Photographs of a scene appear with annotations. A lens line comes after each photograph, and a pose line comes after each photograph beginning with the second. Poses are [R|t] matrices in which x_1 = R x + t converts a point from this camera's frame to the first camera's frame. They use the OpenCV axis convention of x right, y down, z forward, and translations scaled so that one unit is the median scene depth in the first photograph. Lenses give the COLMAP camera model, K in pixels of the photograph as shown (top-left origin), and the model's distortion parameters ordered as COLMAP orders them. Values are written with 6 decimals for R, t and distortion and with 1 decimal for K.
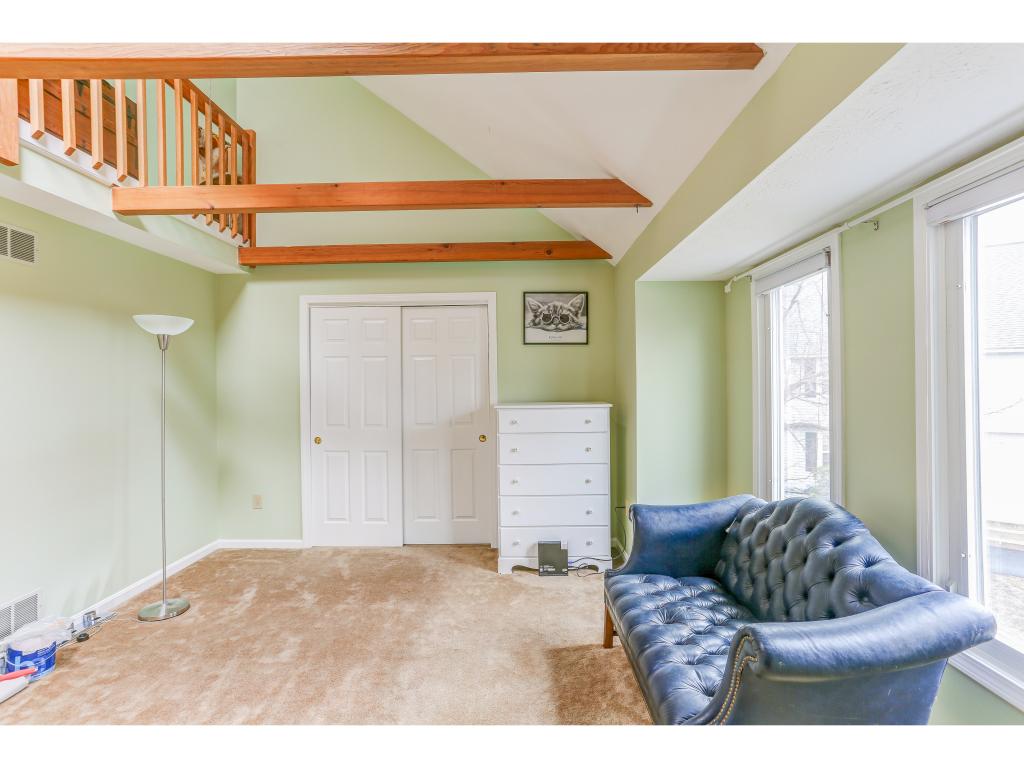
lens RADIAL K [[495.8, 0, 516.2], [0, 495.8, 382.4], [0, 0, 1]] dist [-0.046993, 0.028838]
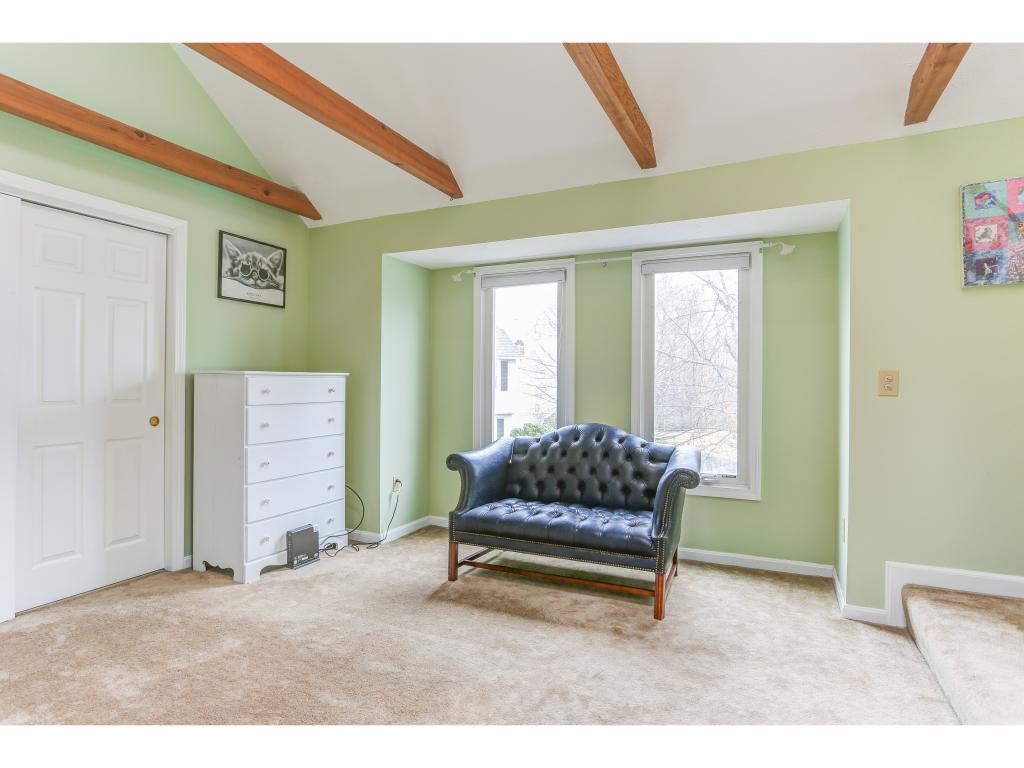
lens RADIAL K [[560.4, 0, 512.0], [0, 560.4, 384.0], [0, 0, 1]] dist [-0.066227, 0.045767]
pose [[0.419128, 0.012453, 0.907842, -0.581567], [-0.012321, 0.999892, -0.008027, 0.061299], [-0.907844, -0.007821, 0.419236, 0.215368]]
